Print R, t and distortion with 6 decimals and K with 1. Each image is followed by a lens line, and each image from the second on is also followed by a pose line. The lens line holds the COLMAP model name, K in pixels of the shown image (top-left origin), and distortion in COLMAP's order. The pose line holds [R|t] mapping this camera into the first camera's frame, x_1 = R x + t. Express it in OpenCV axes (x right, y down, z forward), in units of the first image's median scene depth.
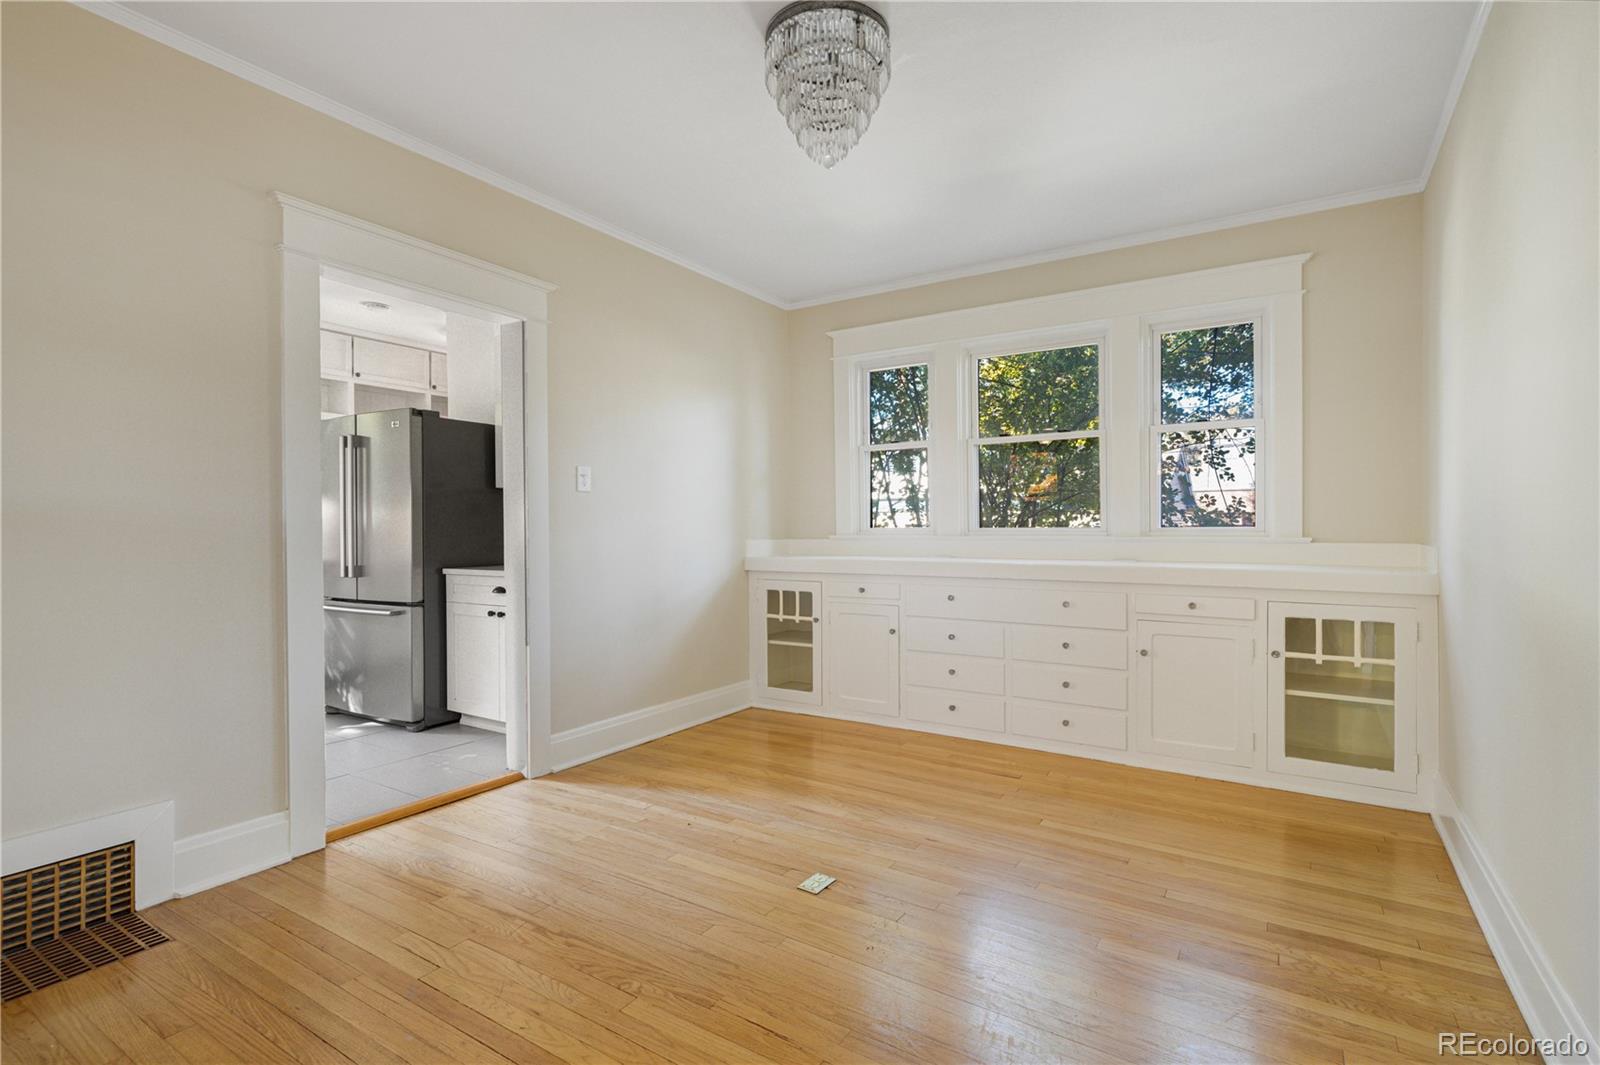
lens RADIAL K [[744.1, 0, 772.4], [0, 744.1, 533.7], [0, 0, 1]] dist [0.002692, 0.001005]
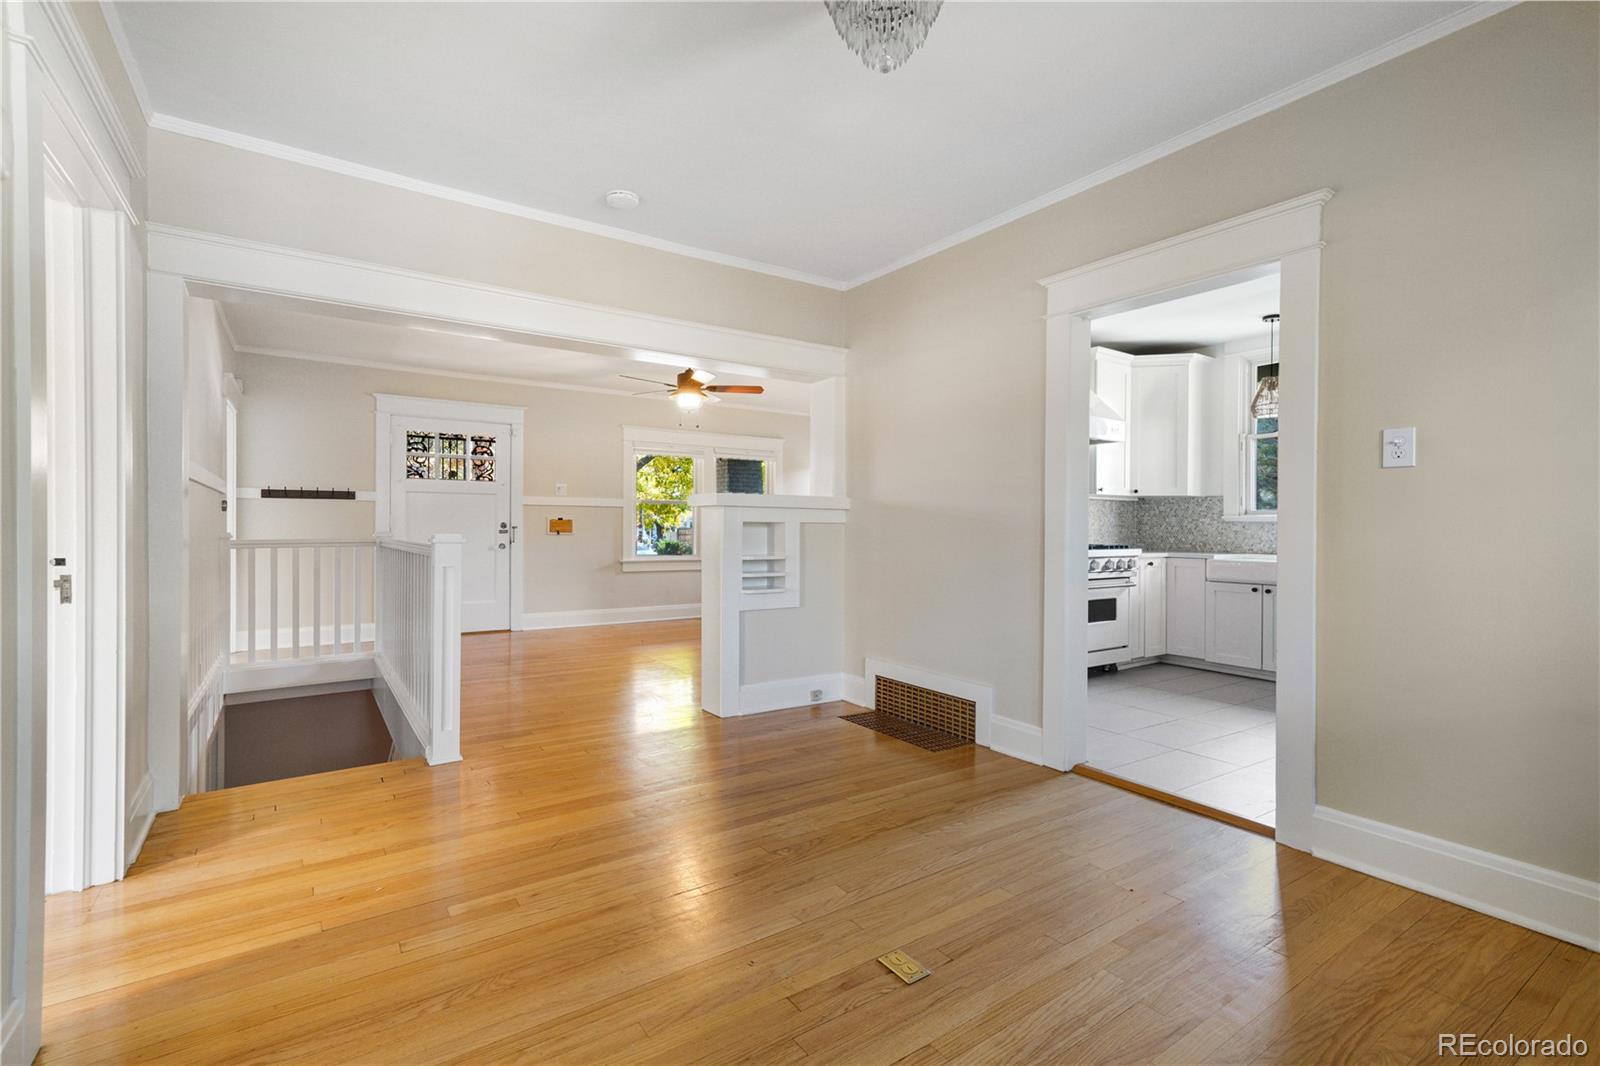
lens RADIAL K [[769.3, 0, 858.4], [0, 769.3, 529.4], [0, 0, 1]] dist [-0.003623, -0.000340]
pose [[-0.337267, 0.001929, -0.941407, 0.566947], [-0.014631, 0.999866, 0.007290, 0.000554], [0.941295, 0.016232, -0.337194, 0.825635]]
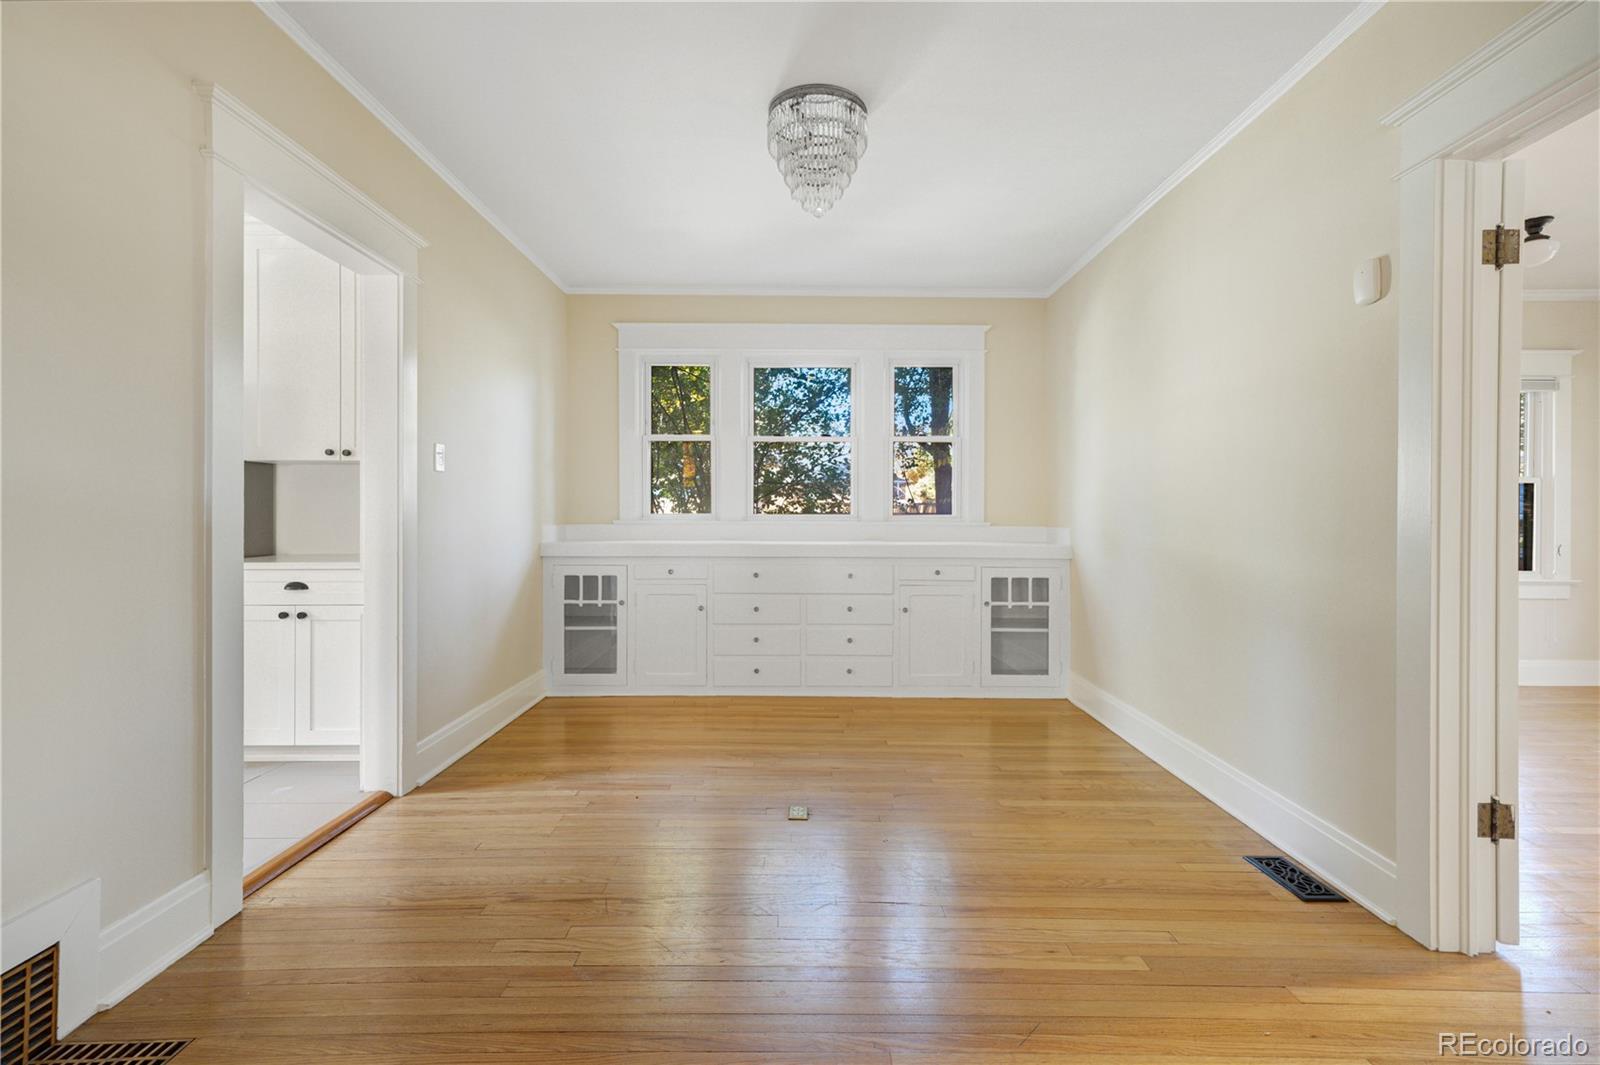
lens RADIAL K [[744.1, 0, 802.4], [0, 744.1, 516.3], [0, 0, 1]] dist [0.002692, 0.001005]
pose [[0.836878, 0.003756, 0.547377, -0.399866], [-0.001354, 0.999988, -0.004793, 0.001286], [-0.547388, 0.003270, 0.836873, 0.000266]]
